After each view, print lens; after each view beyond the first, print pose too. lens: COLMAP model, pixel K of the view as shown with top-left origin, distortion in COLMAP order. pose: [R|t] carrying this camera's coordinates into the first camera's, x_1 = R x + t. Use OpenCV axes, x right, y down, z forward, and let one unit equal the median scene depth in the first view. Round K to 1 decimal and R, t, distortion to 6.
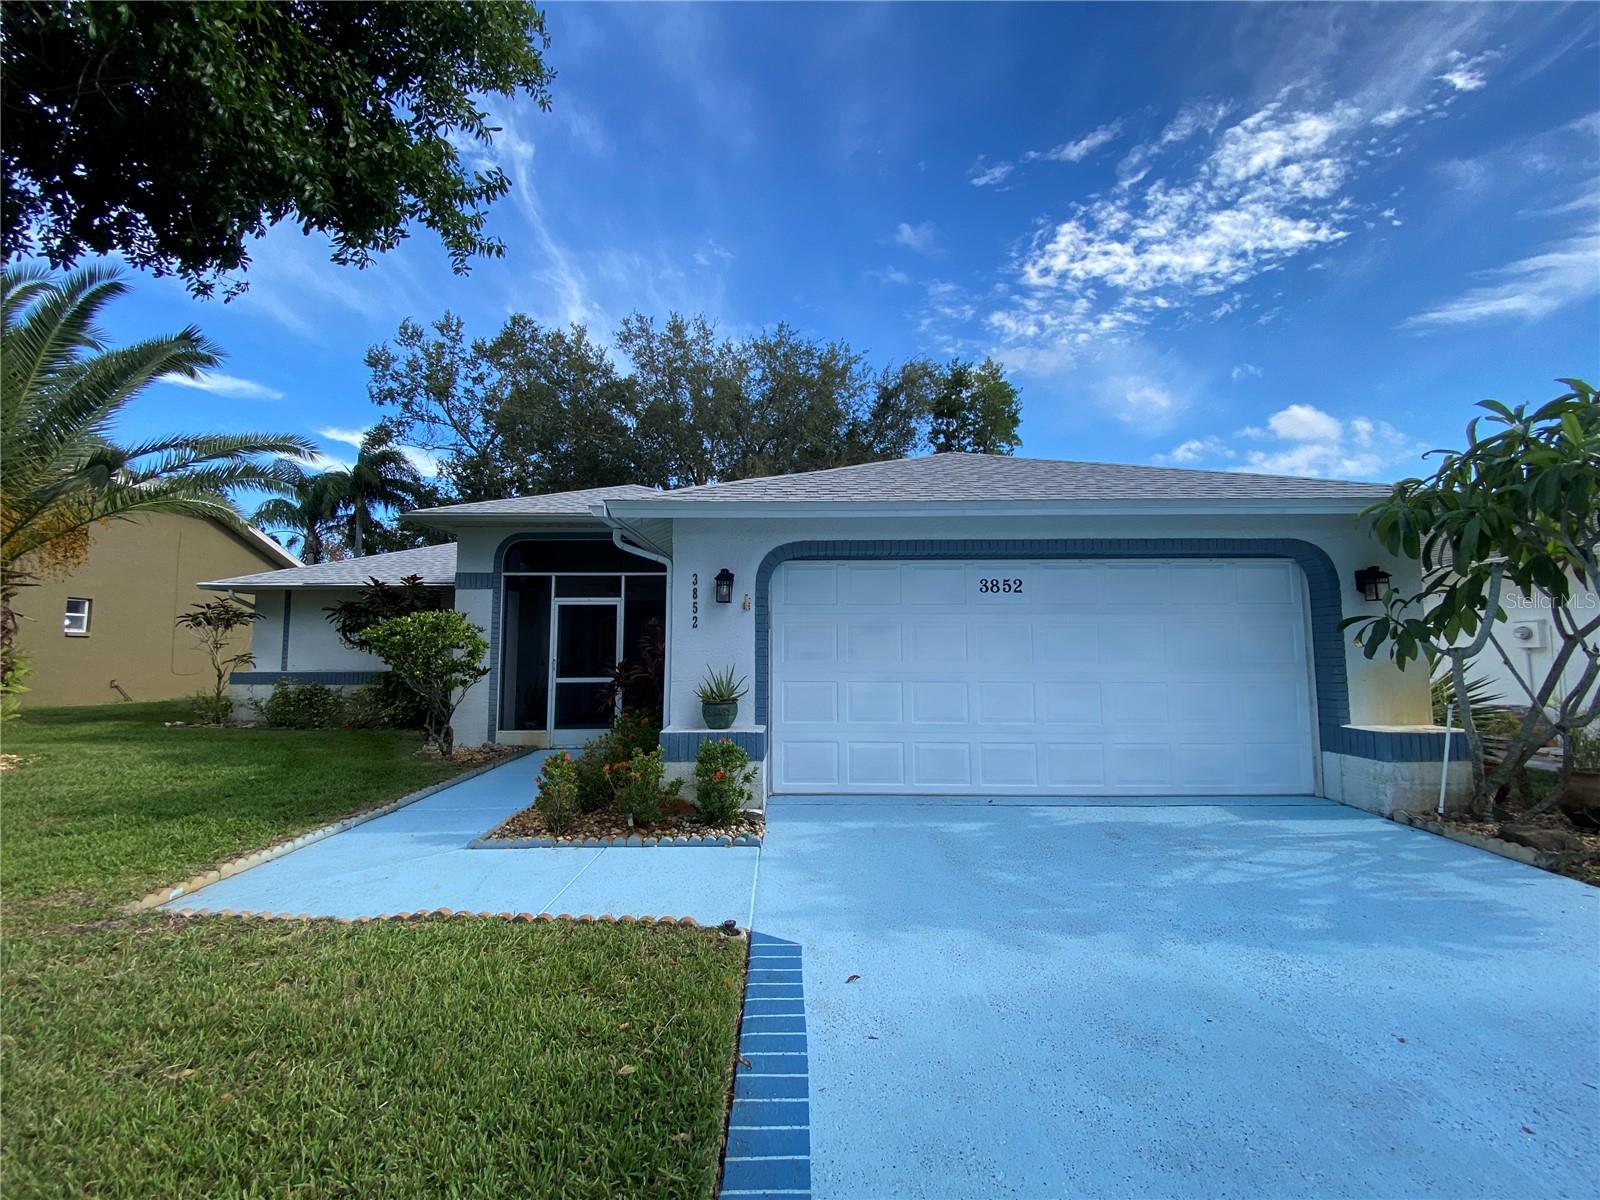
lens RADIAL K [[645.7, 0, 797.0], [0, 645.7, 594.6], [0, 0, 1]] dist [0.023142, -0.020522]
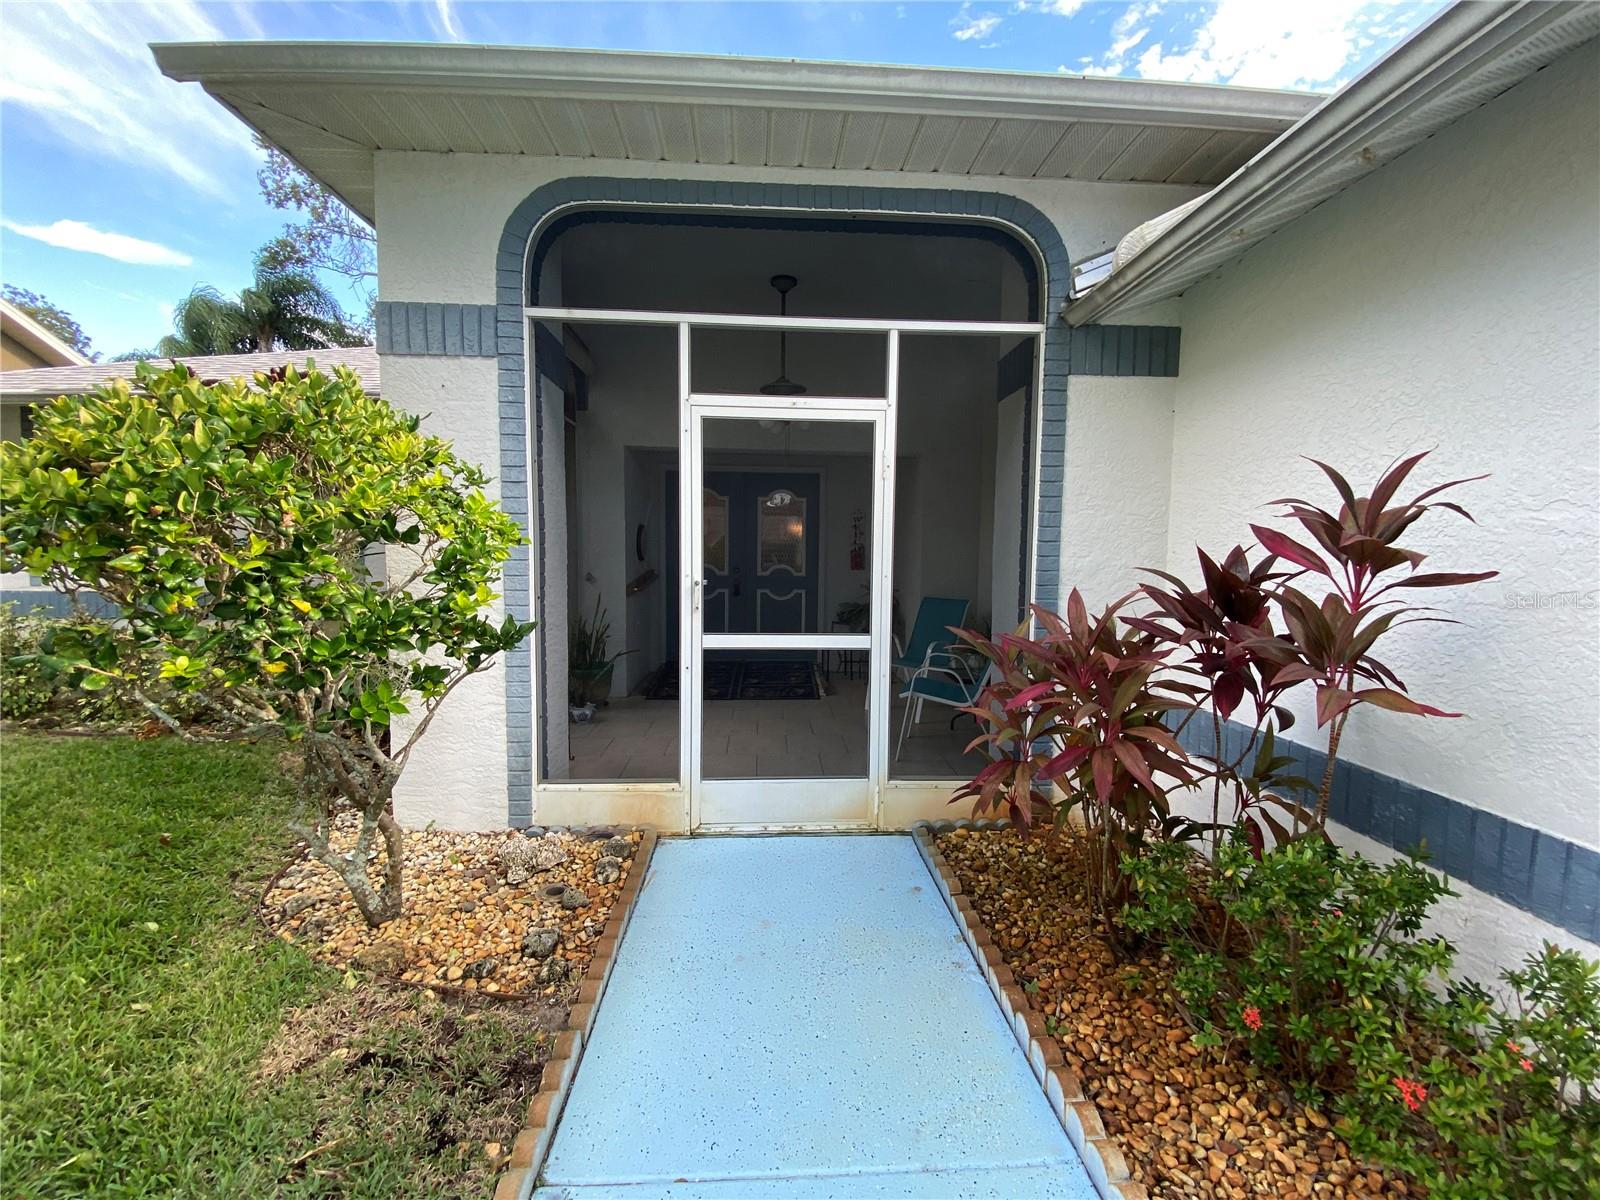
lens RADIAL K [[646.4, 0, 783.0], [0, 646.4, 598.4], [0, 0, 1]] dist [0.024397, -0.019951]
pose [[0.999243, 0.014787, 0.035976, -0.571641], [-0.020226, 0.987571, 0.155868, 0.093426], [-0.033224, -0.156477, 0.987123, 1.115583]]
